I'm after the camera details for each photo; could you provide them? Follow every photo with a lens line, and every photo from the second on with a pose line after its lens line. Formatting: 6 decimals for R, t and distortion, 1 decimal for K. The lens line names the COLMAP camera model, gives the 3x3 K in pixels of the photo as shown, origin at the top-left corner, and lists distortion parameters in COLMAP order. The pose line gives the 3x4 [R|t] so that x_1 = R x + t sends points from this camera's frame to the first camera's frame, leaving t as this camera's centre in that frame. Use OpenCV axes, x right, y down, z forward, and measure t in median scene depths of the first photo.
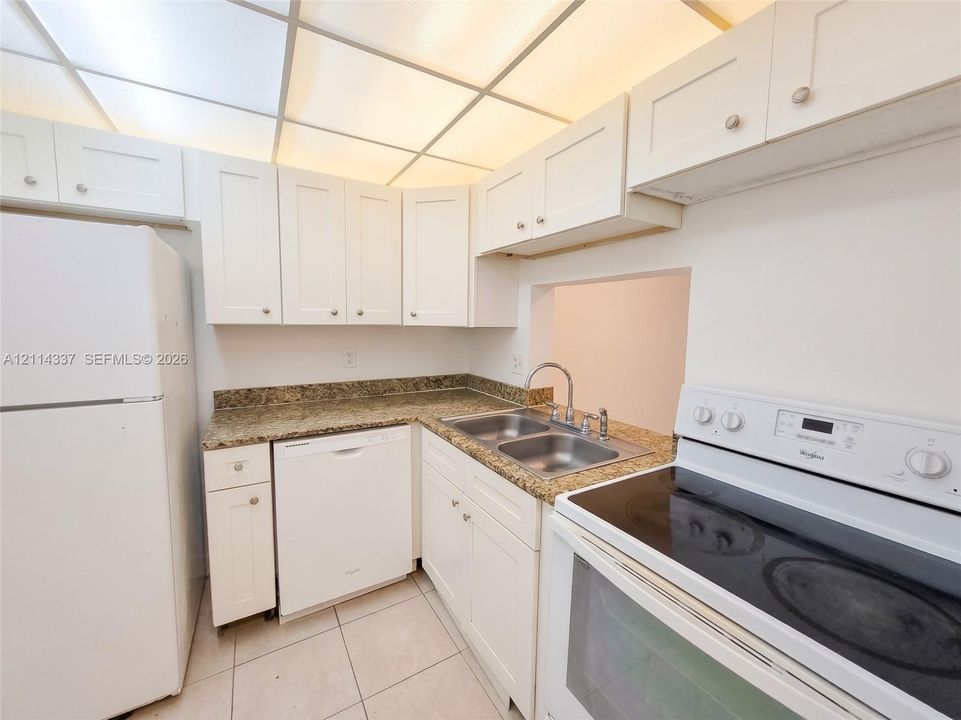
lens RADIAL K [[383.2, 0, 490.5], [0, 383.2, 356.2], [0, 0, 1]] dist [0.009407, -0.000439]
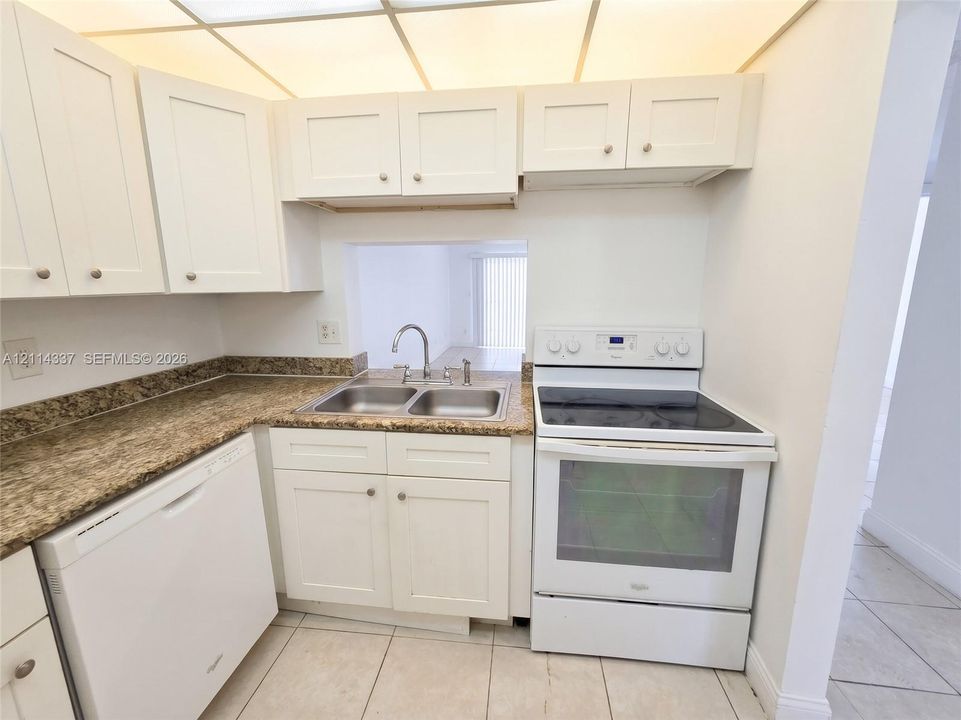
lens RADIAL K [[383.2, 0, 479.8], [0, 383.2, 353.0], [0, 0, 1]] dist [0.009407, -0.000439]
pose [[0.616102, -0.159627, 0.771322, -0.503433], [0.084819, 0.987001, 0.136512, -0.030702], [-0.783086, -0.018683, 0.621632, 0.222889]]
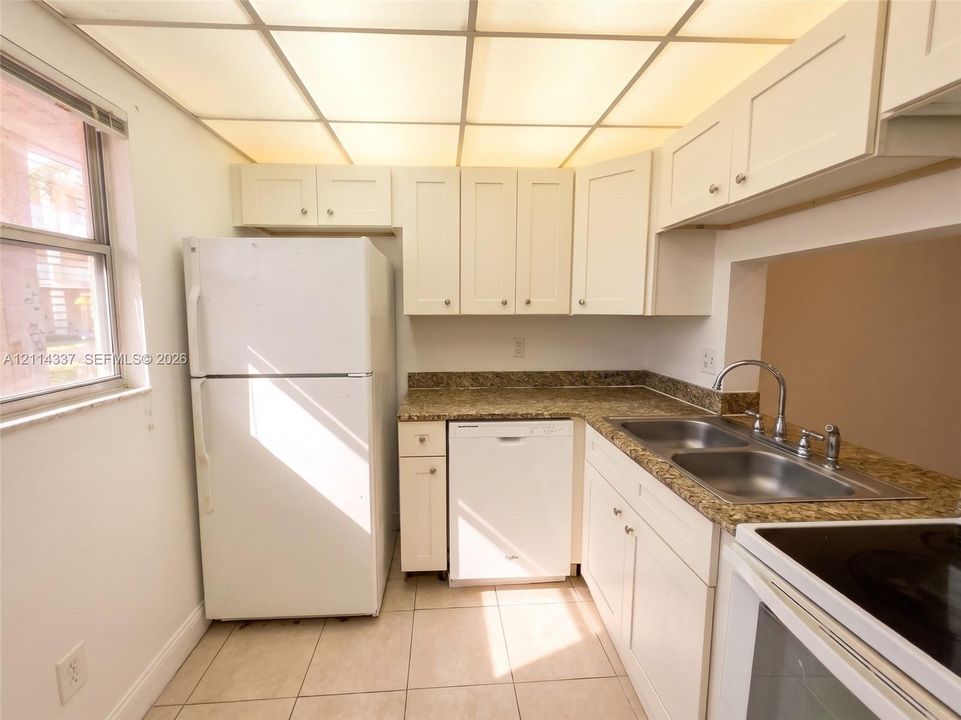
lens RADIAL K [[428.1, 0, 470.5], [0, 428.1, 356.7], [0, 0, 1]] dist [0.009522, 0.000924]
pose [[0.874074, 0.038457, -0.484268, 0.077402], [-0.033037, 0.999259, 0.019725, 0.011900], [0.484668, -0.001242, 0.874697, -0.041994]]
